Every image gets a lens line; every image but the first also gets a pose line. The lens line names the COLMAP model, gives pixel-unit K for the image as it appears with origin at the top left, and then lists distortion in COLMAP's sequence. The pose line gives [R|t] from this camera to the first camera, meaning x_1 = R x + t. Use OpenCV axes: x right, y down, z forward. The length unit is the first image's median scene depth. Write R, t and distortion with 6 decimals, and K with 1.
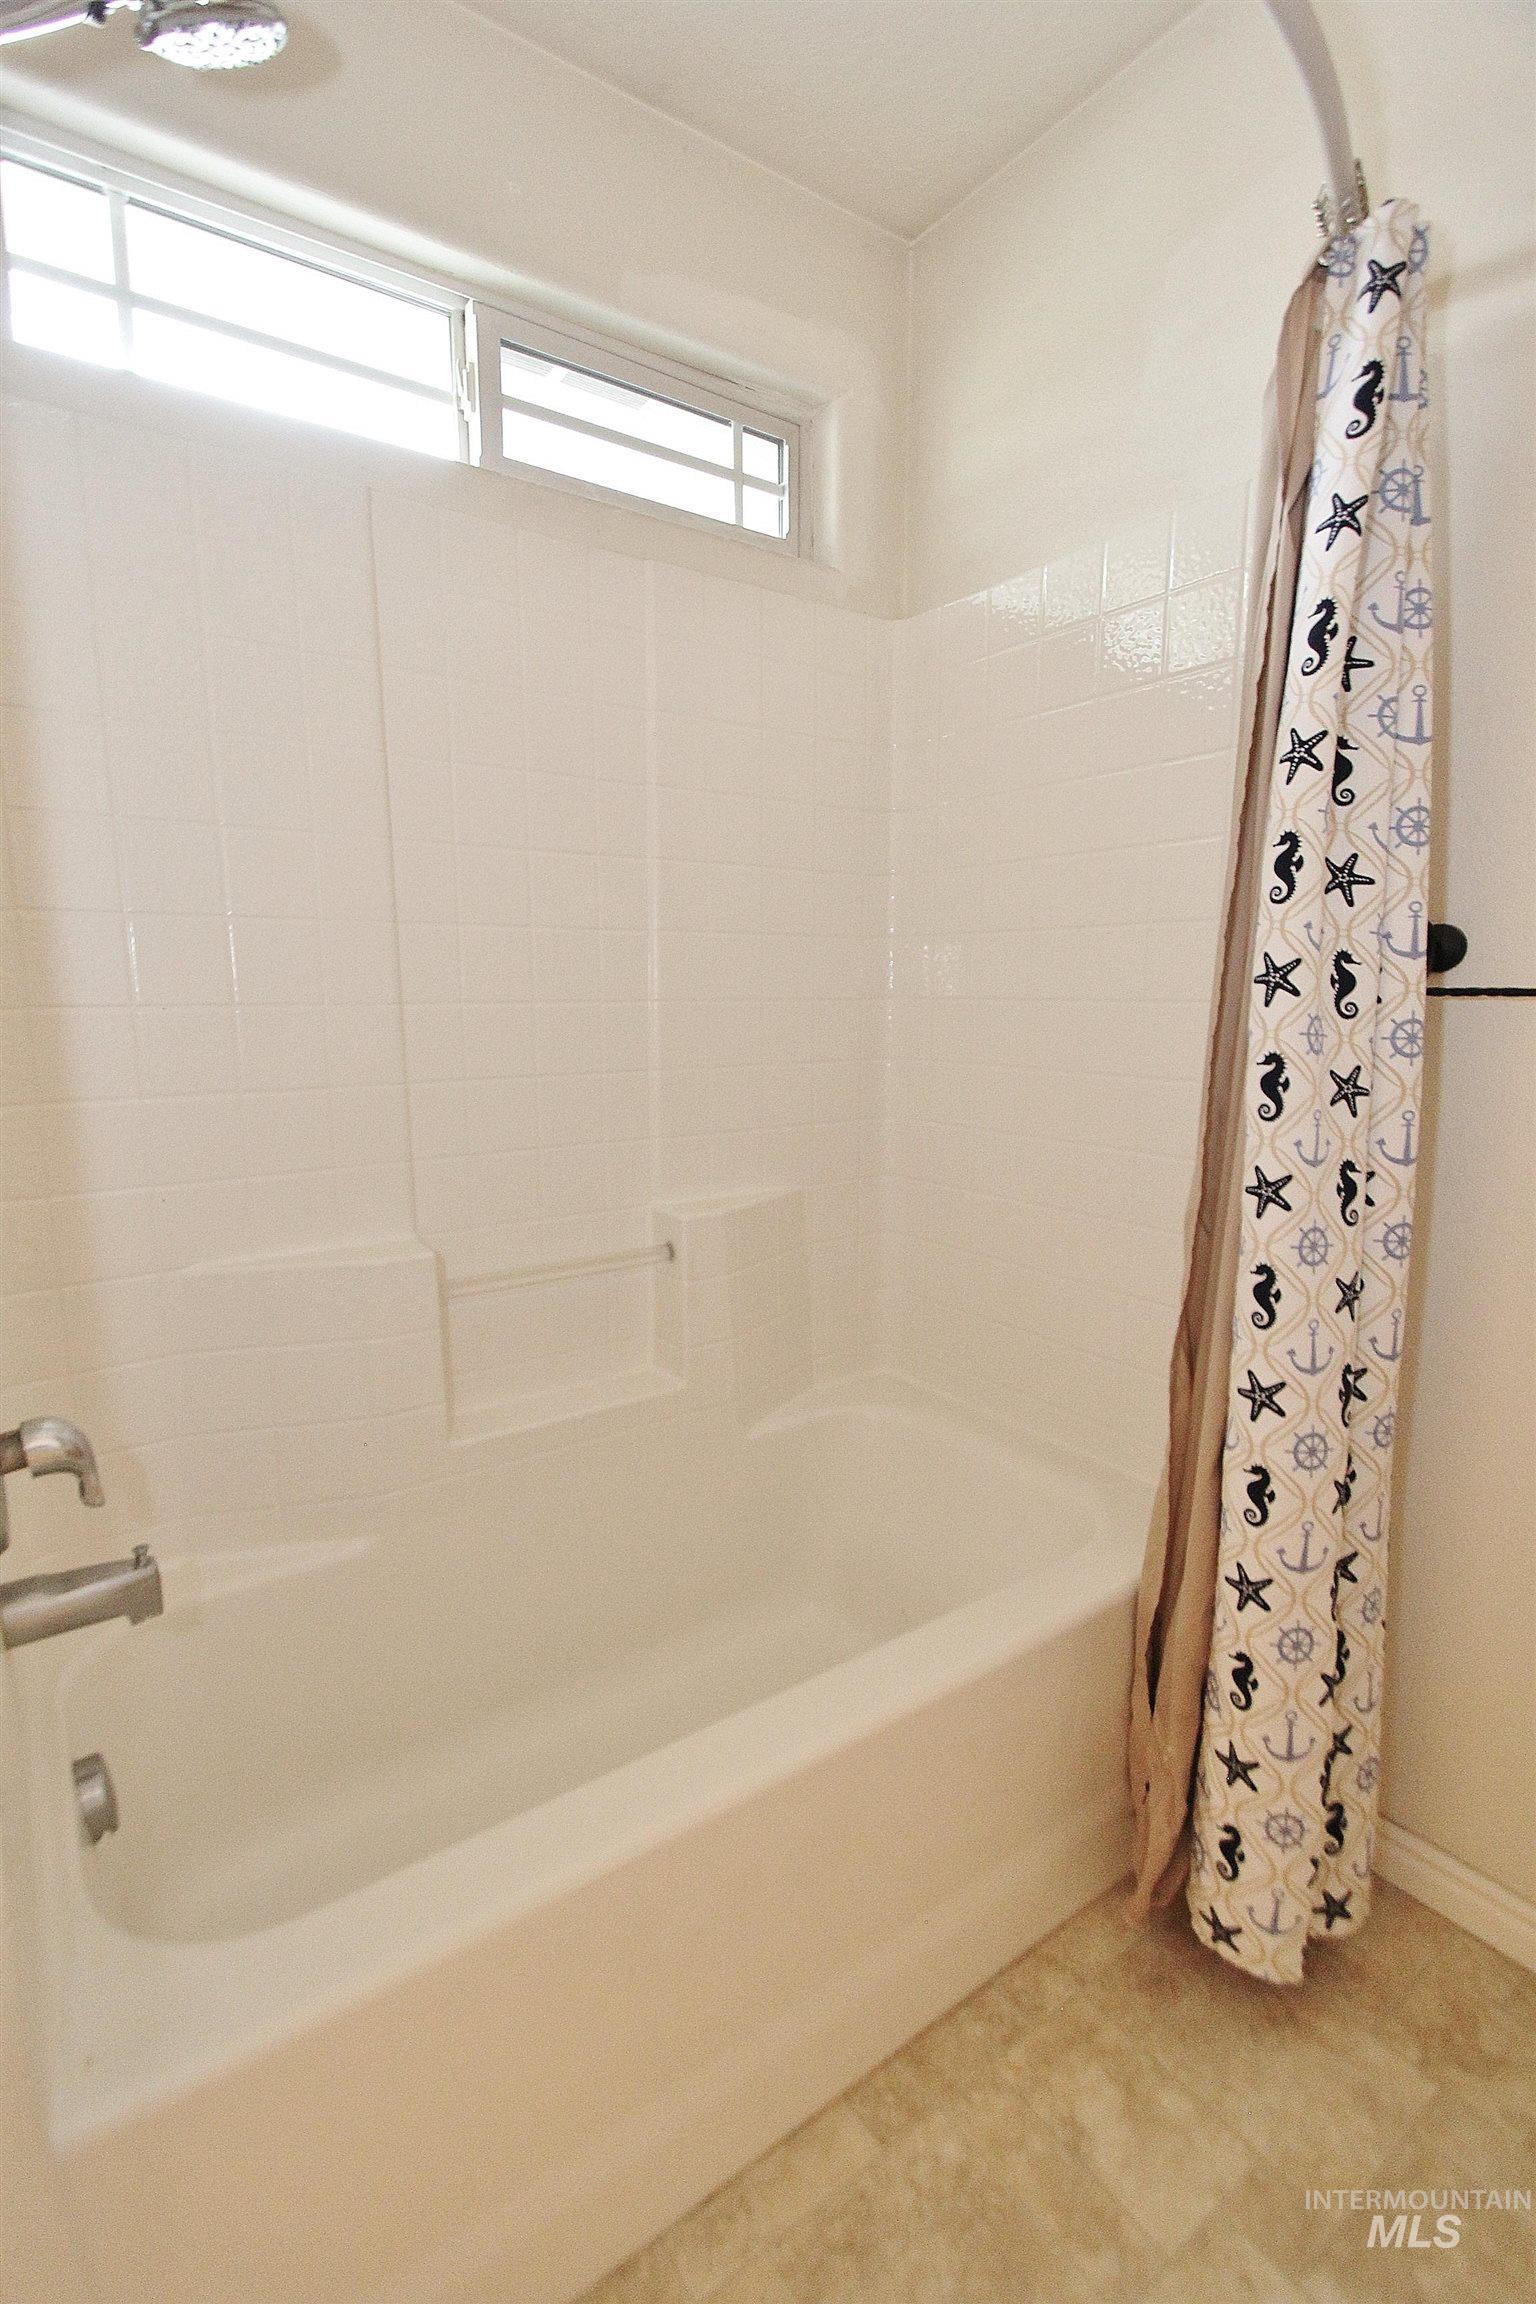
lens RADIAL K [[1055.9, 0, 768.0], [0, 1055.9, 1152.0], [0, 0, 1]] dist [-0.012074, 0.000100]
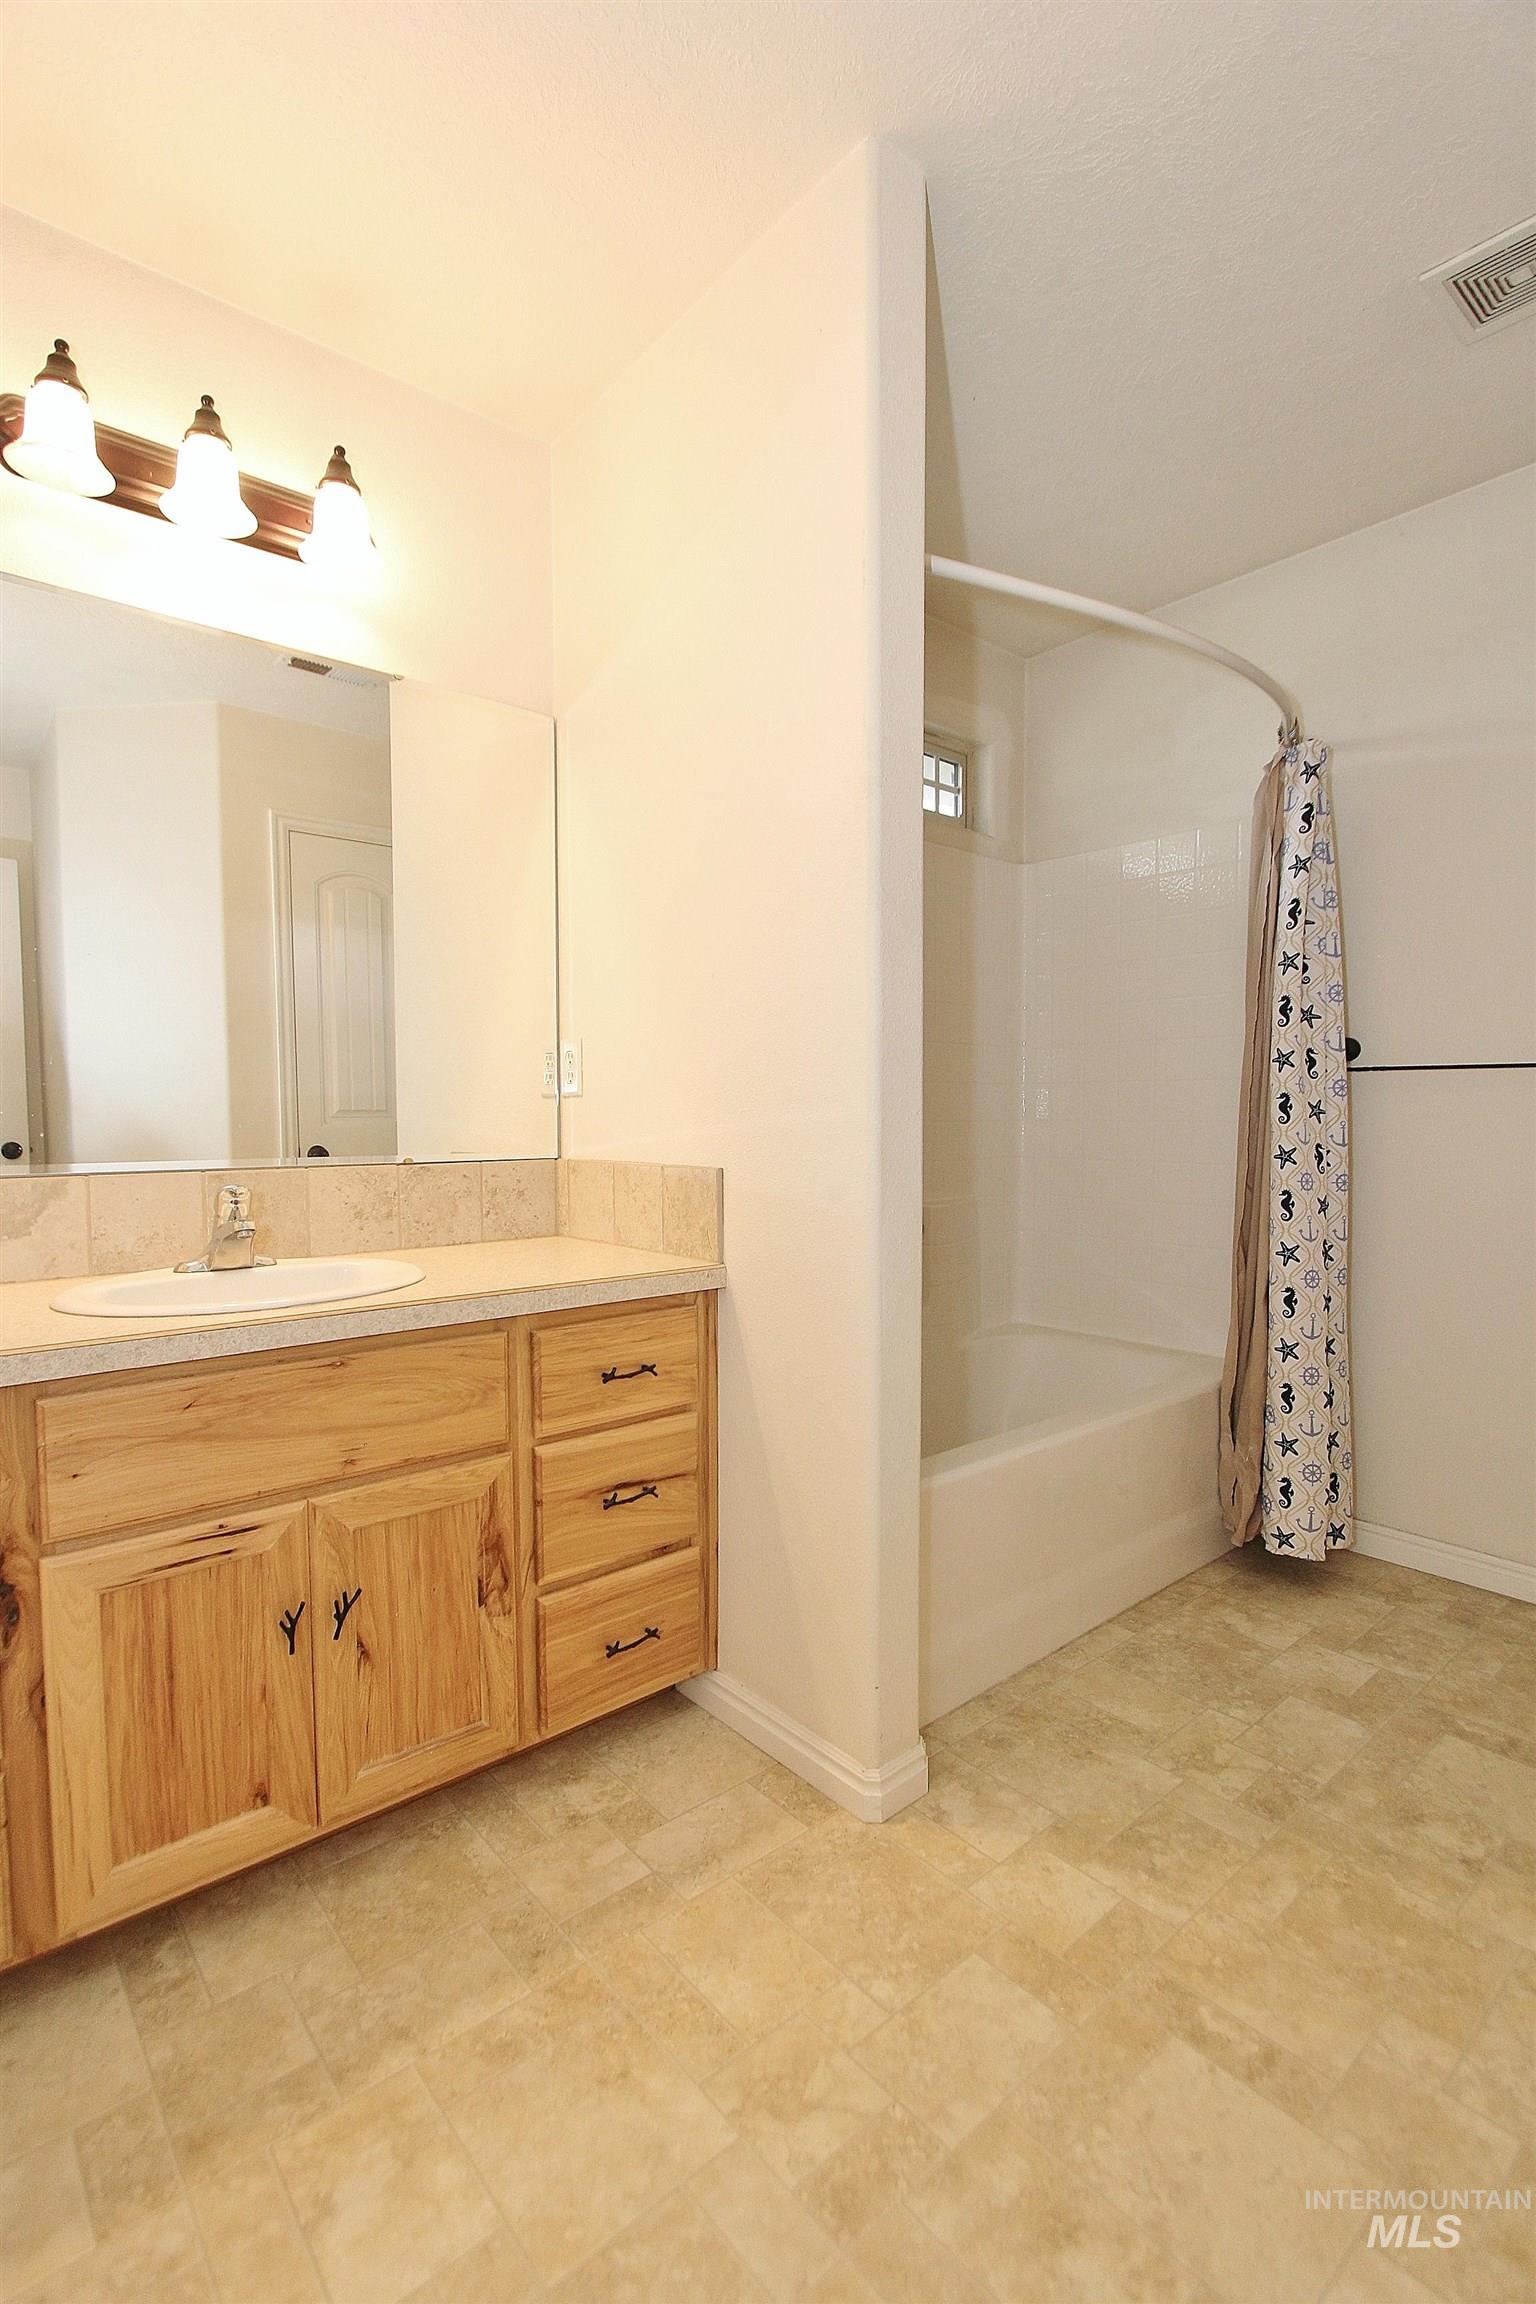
lens RADIAL K [[1055.9, 0, 768.0], [0, 1055.9, 1152.0], [0, 0, 1]] dist [-0.012074, 0.000100]
pose [[0.996152, -0.002079, 0.087617, -0.767503], [0.012443, 0.992946, -0.117916, 0.267220], [-0.086753, 0.118553, 0.989151, -1.043000]]
